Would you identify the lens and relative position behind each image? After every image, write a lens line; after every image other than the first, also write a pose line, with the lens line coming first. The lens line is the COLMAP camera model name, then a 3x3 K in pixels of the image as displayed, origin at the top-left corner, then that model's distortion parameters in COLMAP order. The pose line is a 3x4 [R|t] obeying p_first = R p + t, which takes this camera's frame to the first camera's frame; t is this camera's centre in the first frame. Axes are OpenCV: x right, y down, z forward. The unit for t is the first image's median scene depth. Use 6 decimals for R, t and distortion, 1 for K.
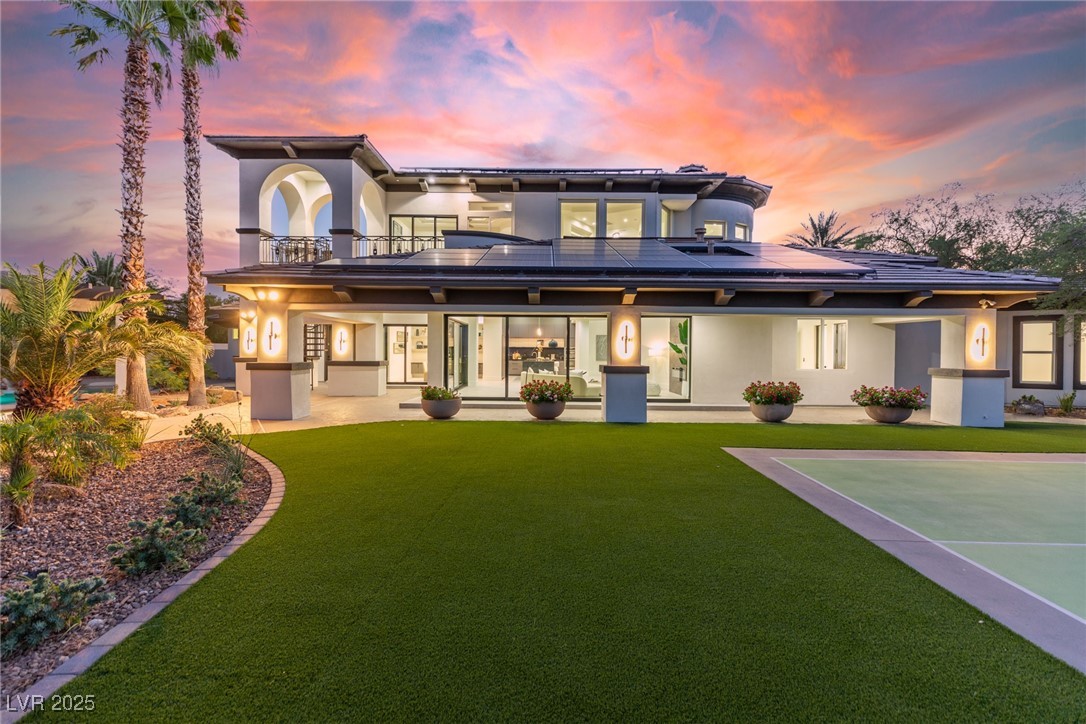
lens RADIAL K [[493.2, 0, 543.0], [0, 493.2, 362.0], [0, 0, 1]] dist [-0.000873, 0.000063]
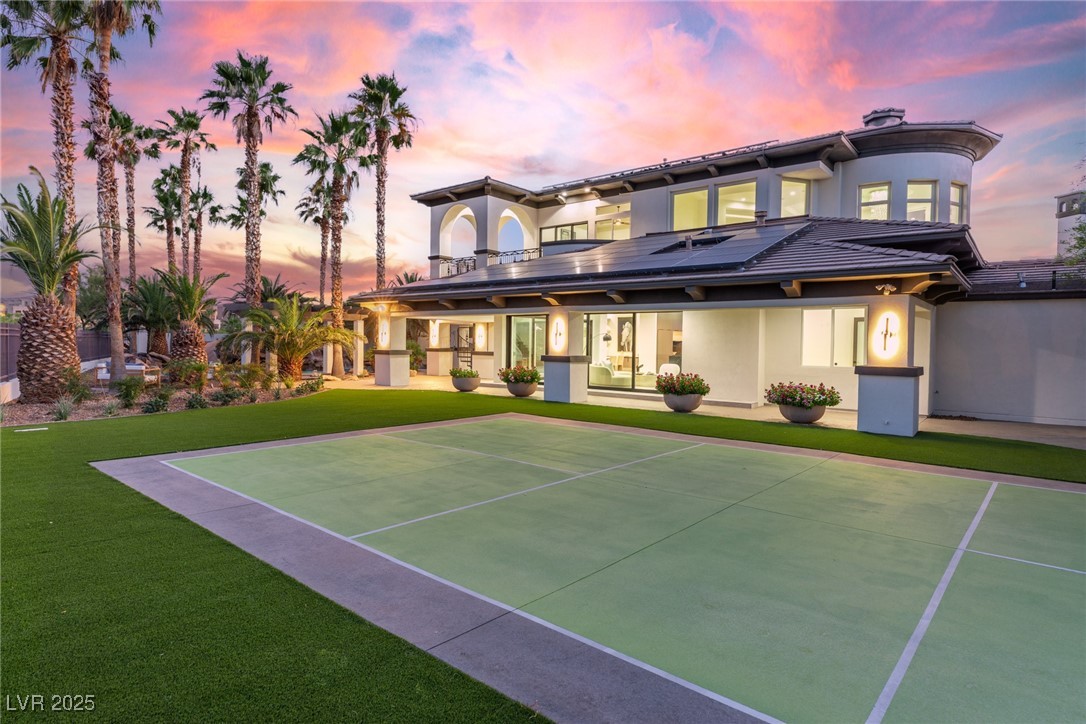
lens RADIAL K [[612.0, 0, 543.0], [0, 612.0, 362.0], [0, 0, 1]] dist [0.001657, 0.000047]
pose [[0.766892, 0.023248, -0.641355, 0.735517], [-0.021416, 0.999714, 0.010631, 0.005500], [0.641419, 0.005582, 0.767170, -0.127930]]
